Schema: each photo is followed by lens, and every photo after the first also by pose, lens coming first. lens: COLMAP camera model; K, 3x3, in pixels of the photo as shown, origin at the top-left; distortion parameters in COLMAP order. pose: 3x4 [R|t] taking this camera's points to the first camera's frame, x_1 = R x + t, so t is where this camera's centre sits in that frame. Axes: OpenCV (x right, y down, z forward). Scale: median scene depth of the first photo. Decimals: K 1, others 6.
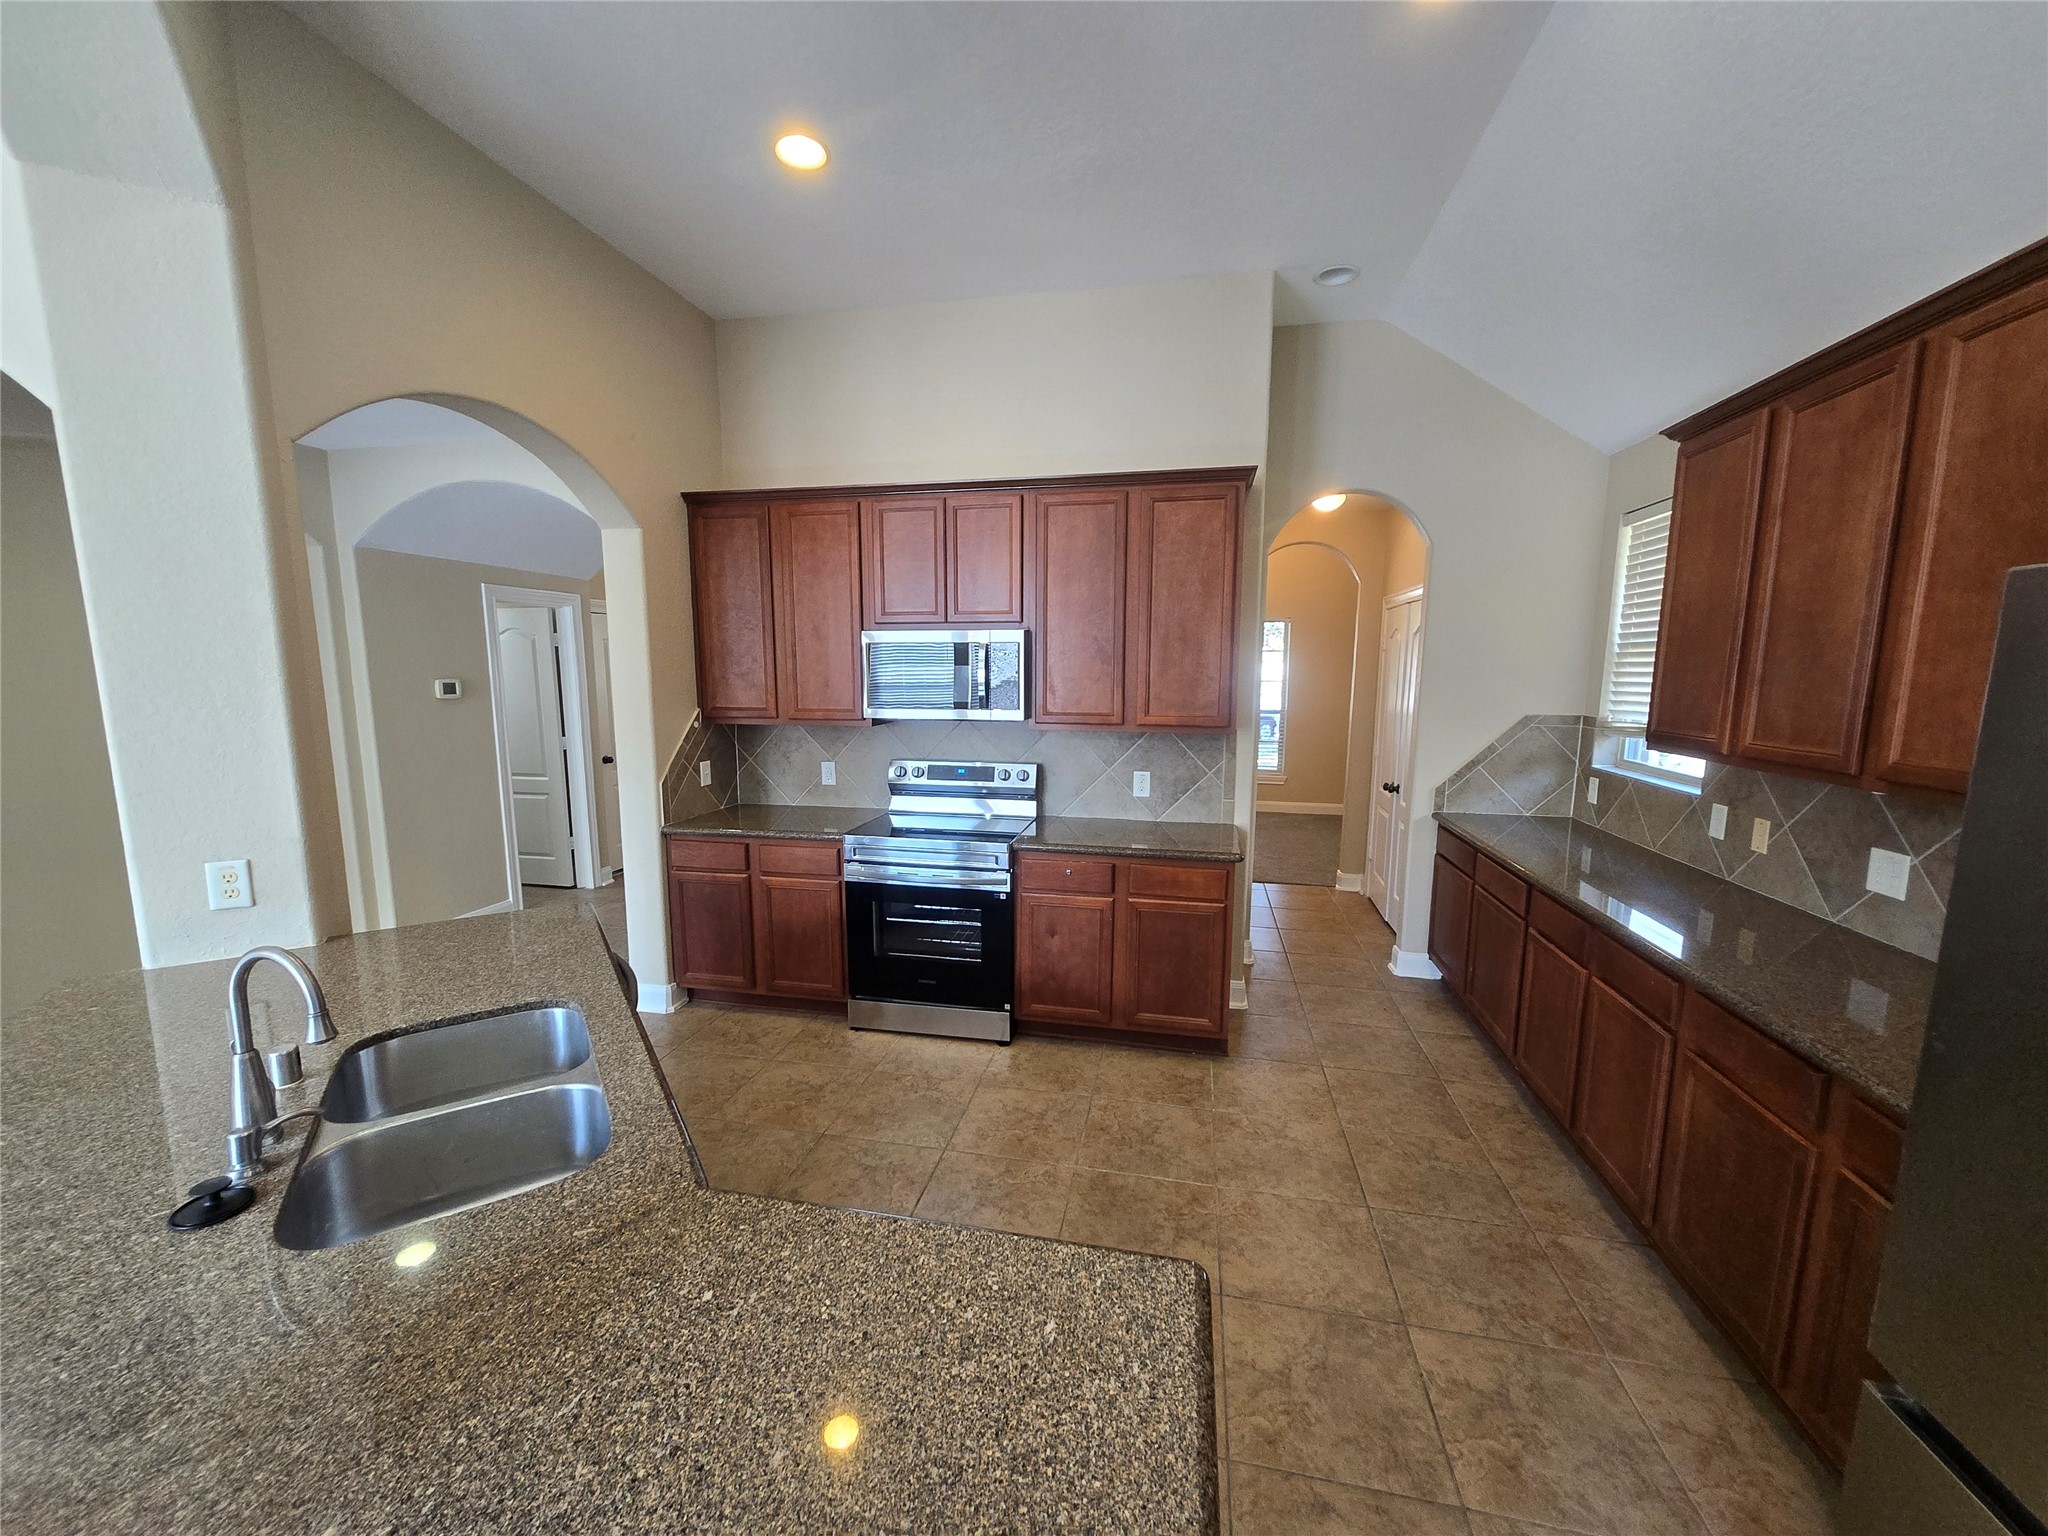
lens RADIAL K [[802.3, 0, 1019.8], [0, 802.3, 774.4], [0, 0, 1]] dist [0.001506, -0.000653]
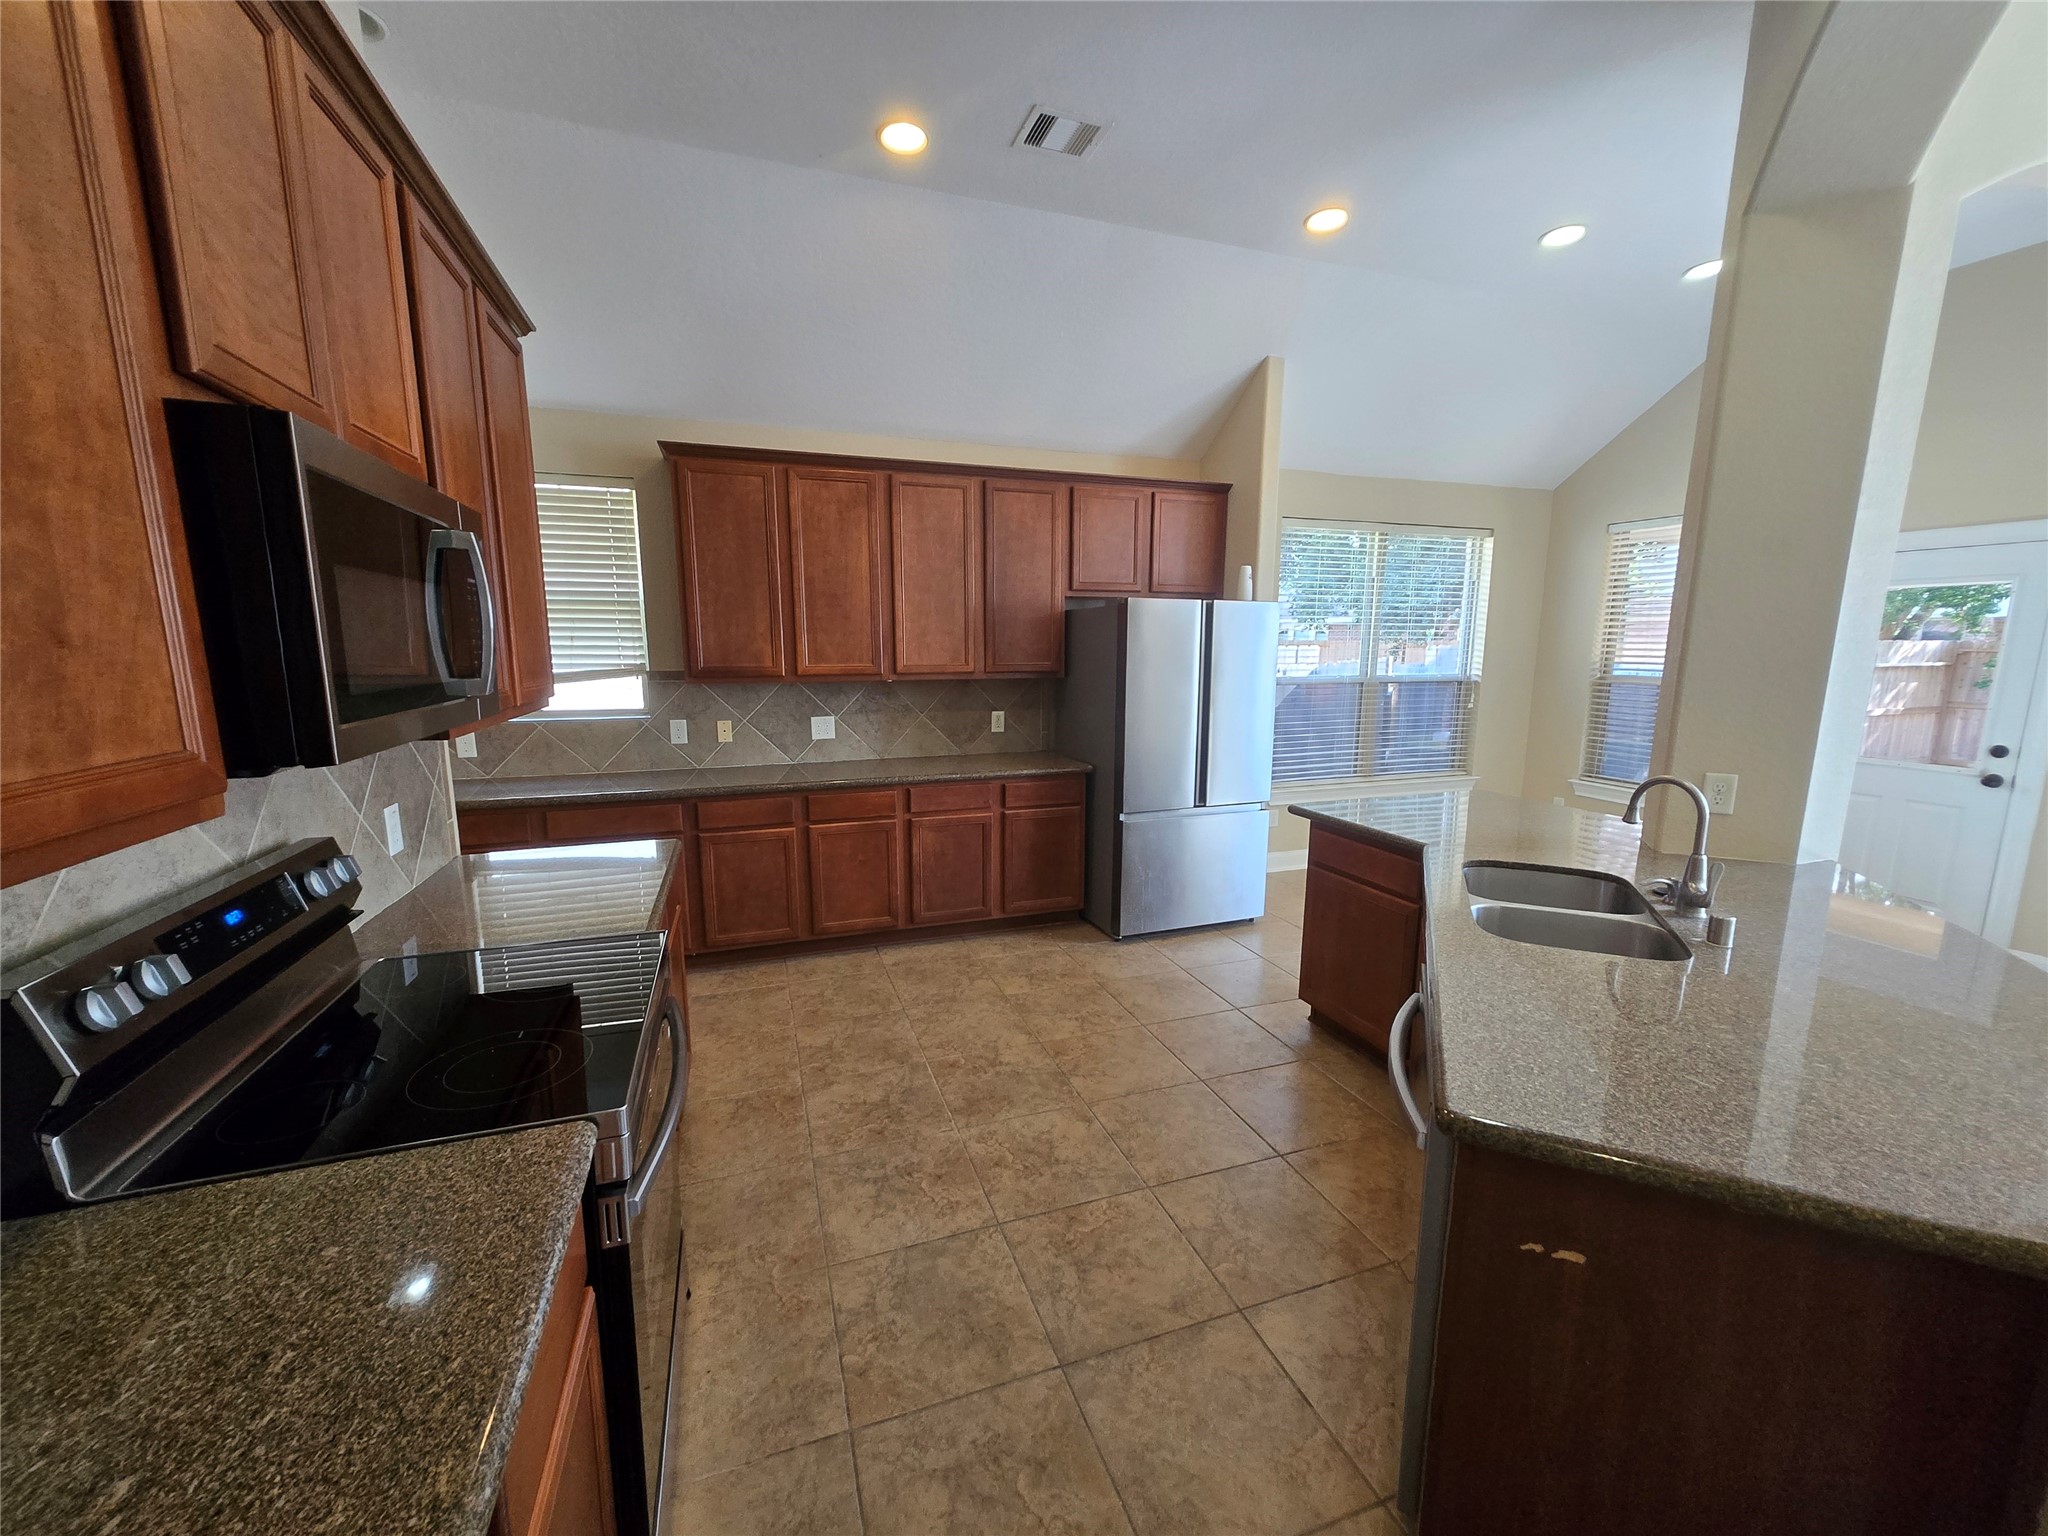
lens RADIAL K [[802.3, 0, 1017.0], [0, 802.3, 779.5], [0, 0, 1]] dist [0.001506, -0.000653]
pose [[-0.516389, -0.146428, 0.843743, -0.557538], [0.113761, 0.964811, 0.237063, -0.109749], [-0.848764, 0.218402, -0.481560, 1.006812]]
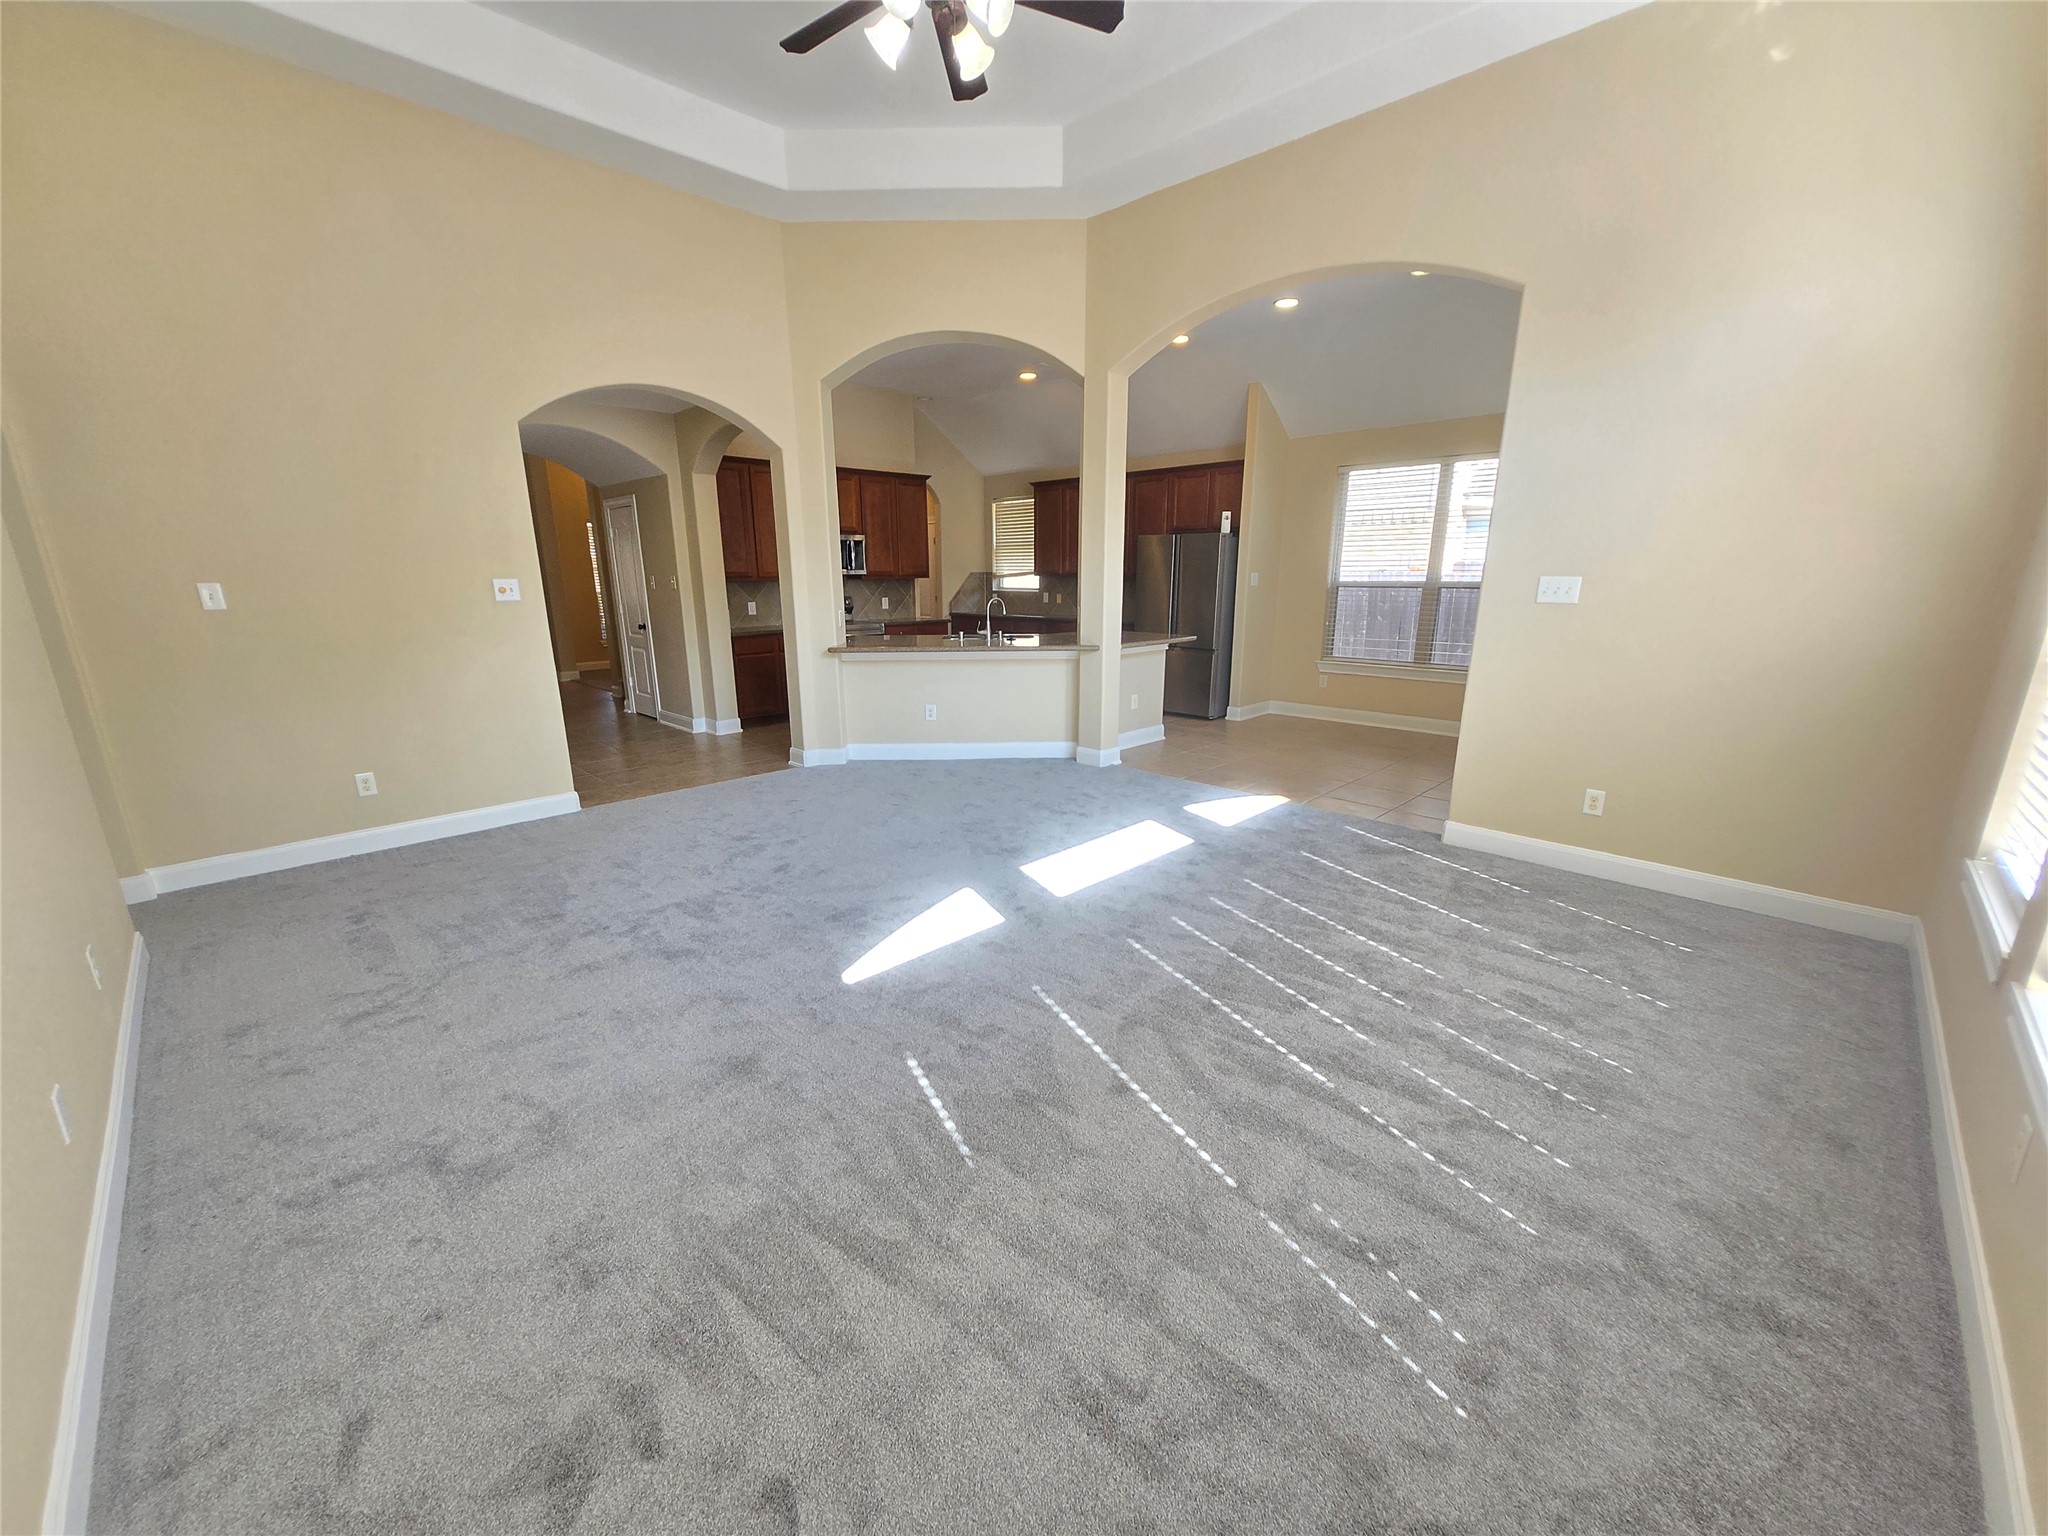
lens RADIAL K [[802.3, 0, 1022.7], [0, 802.3, 770.7], [0, 0, 1]] dist [0.001506, -0.000653]
pose [[0.539497, -0.209363, 0.815543, -1.857907], [0.119672, 0.977826, 0.171858, 0.154306], [-0.833440, 0.004881, 0.552589, -0.718438]]
